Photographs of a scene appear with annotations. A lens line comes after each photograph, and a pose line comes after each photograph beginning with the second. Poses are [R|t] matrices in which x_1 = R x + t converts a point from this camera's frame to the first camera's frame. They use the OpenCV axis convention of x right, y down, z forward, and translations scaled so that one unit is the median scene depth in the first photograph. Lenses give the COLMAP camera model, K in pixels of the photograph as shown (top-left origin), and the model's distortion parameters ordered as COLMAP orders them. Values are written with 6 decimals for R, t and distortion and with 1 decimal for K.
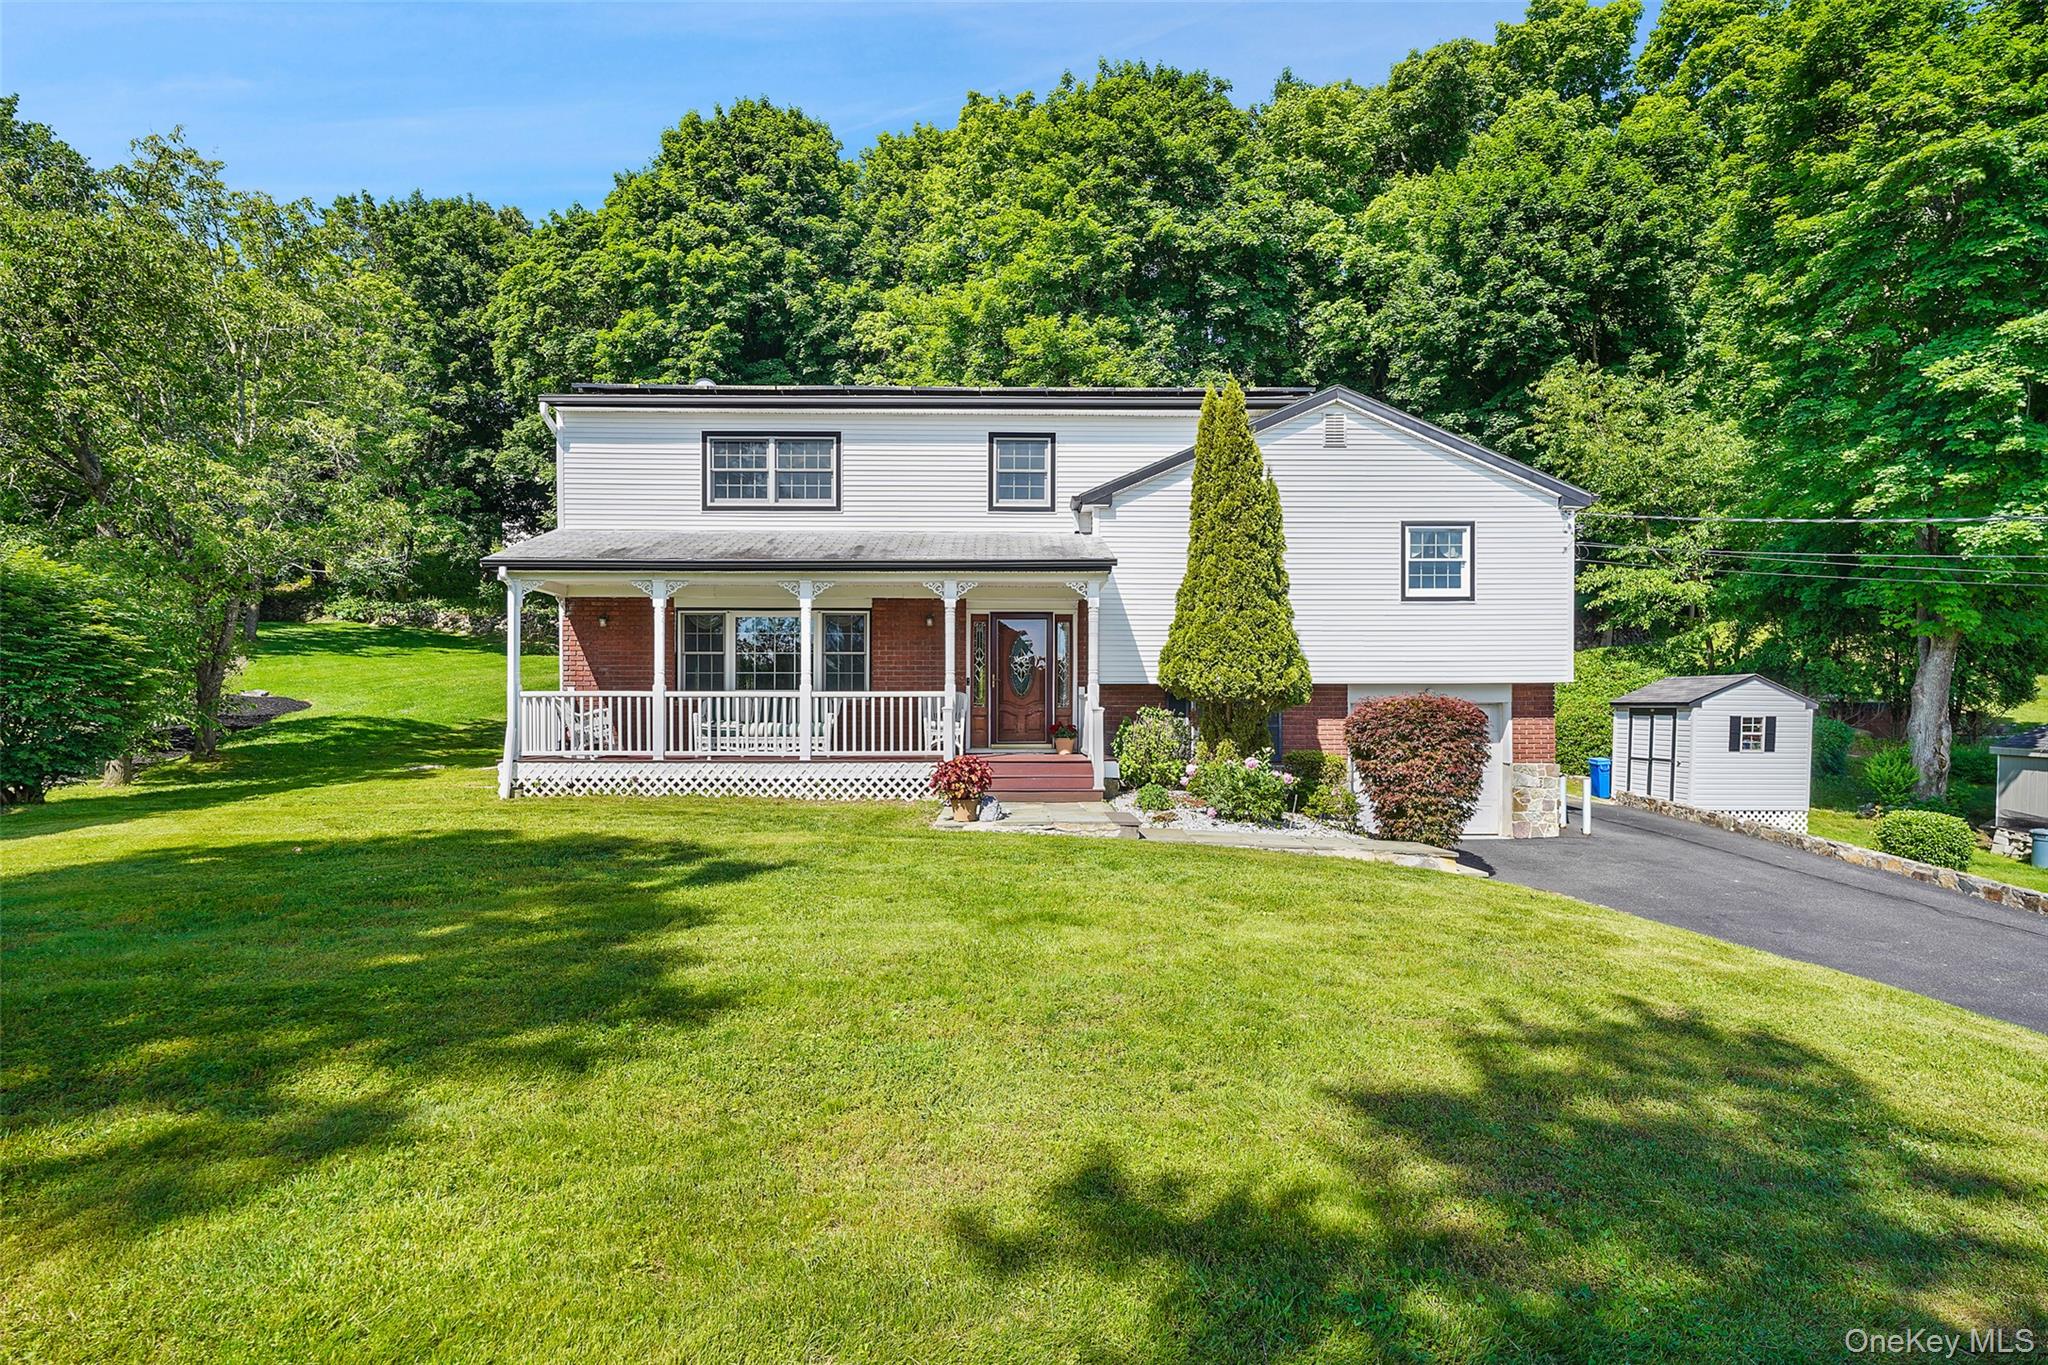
lens RADIAL K [[1081.4, 0, 1035.4], [0, 1081.4, 723.1], [0, 0, 1]] dist [-0.003211, 0.001019]
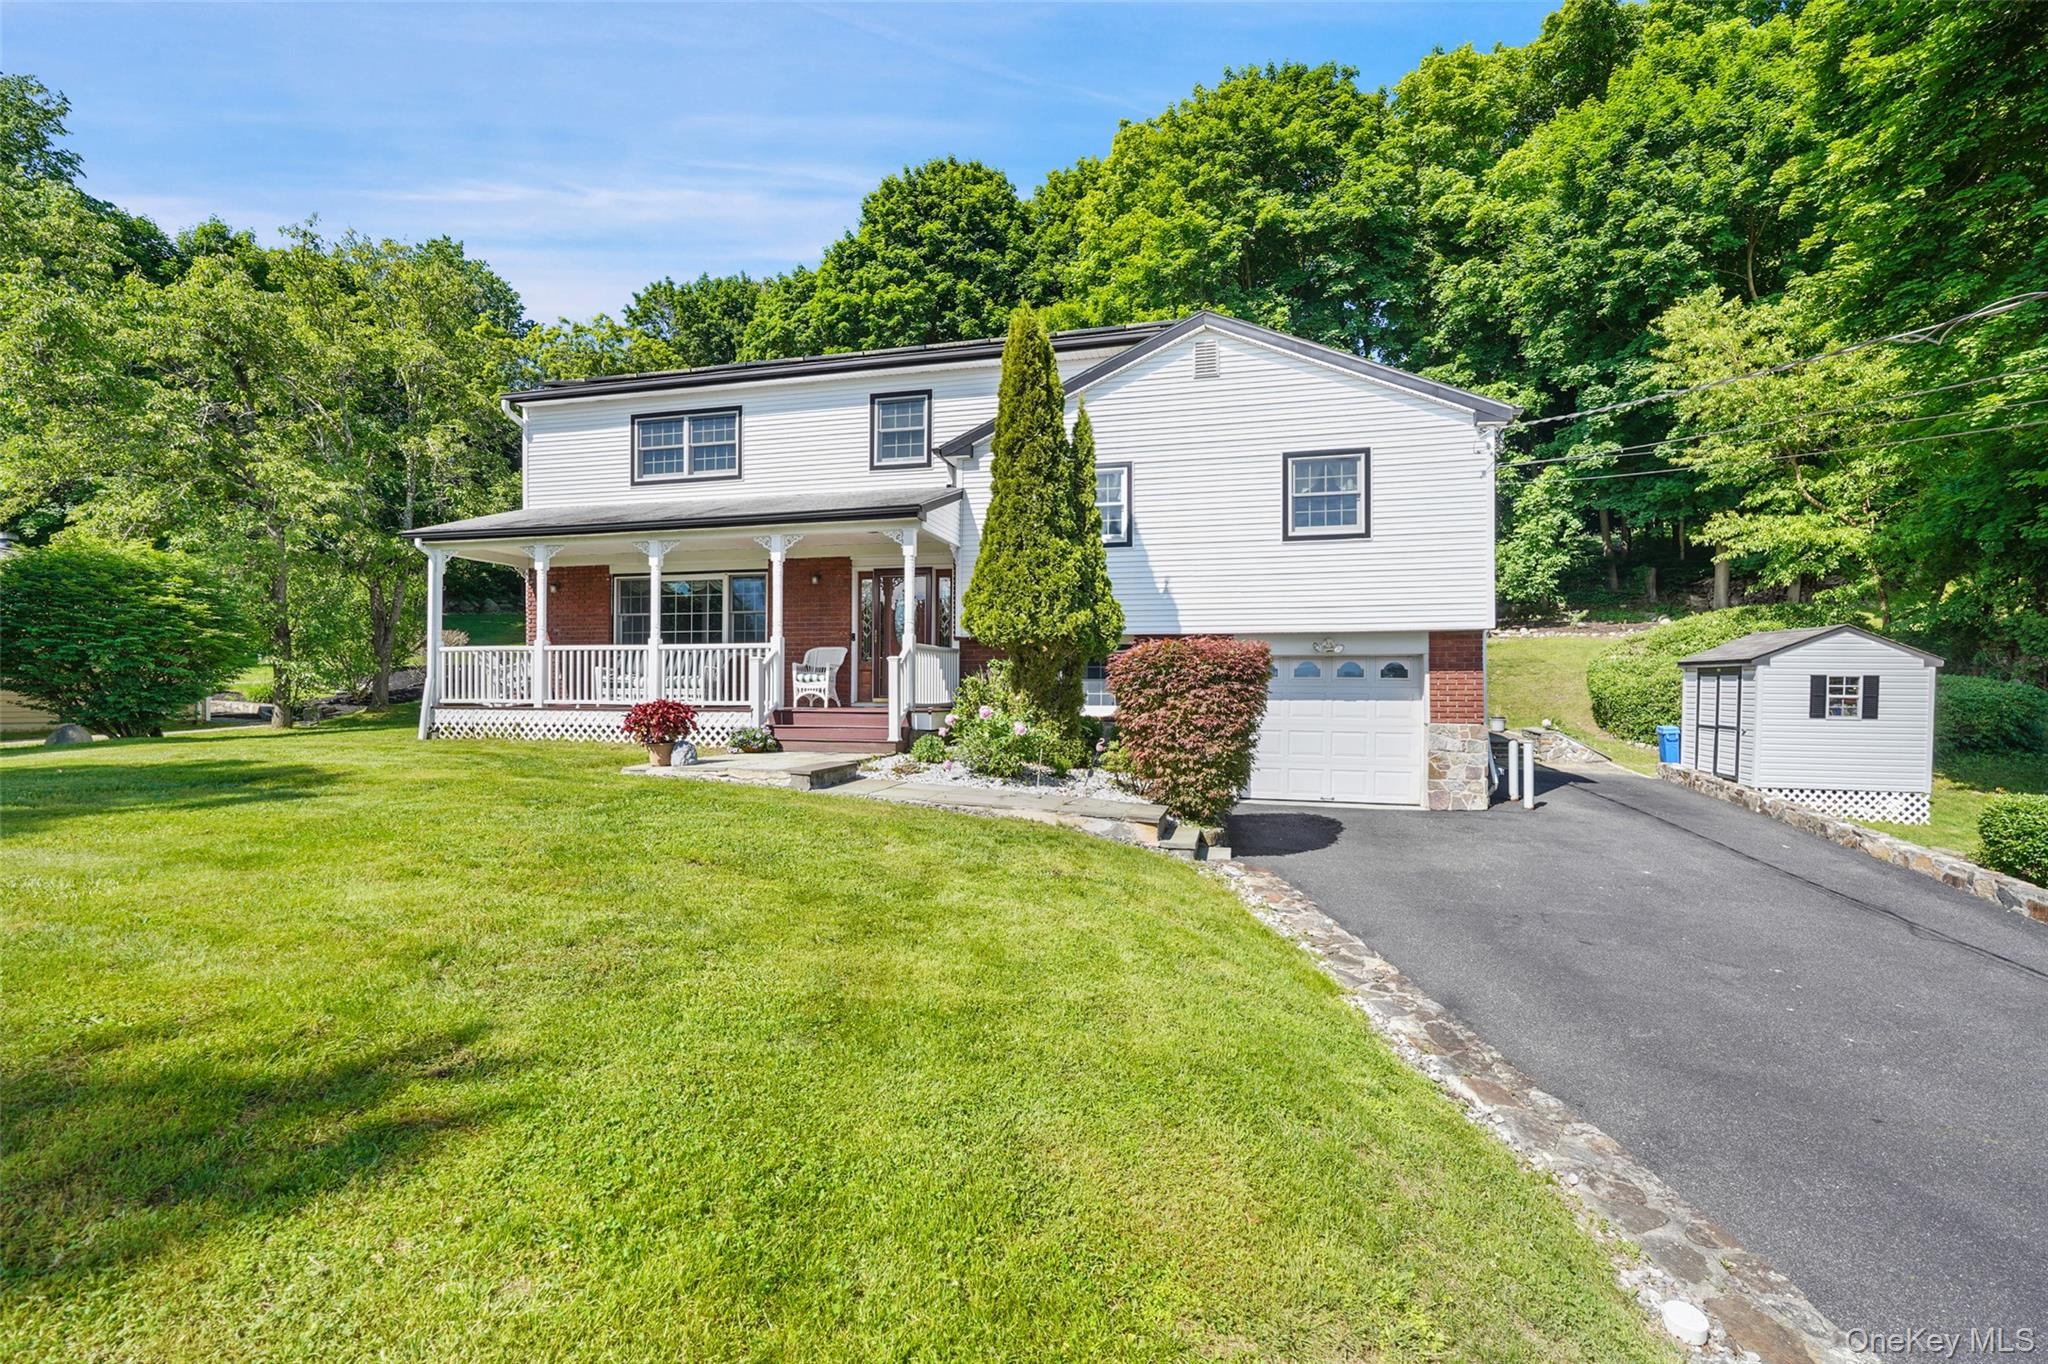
lens RADIAL K [[939.3, 0, 1018.2], [0, 939.3, 686.2], [0, 0, 1]] dist [-0.003016, -0.000192]
pose [[0.960161, 0.001696, -0.279441, 0.260212], [-0.005545, 0.999900, -0.012984, 0.014680], [0.279391, 0.014017, 0.960075, 0.141998]]
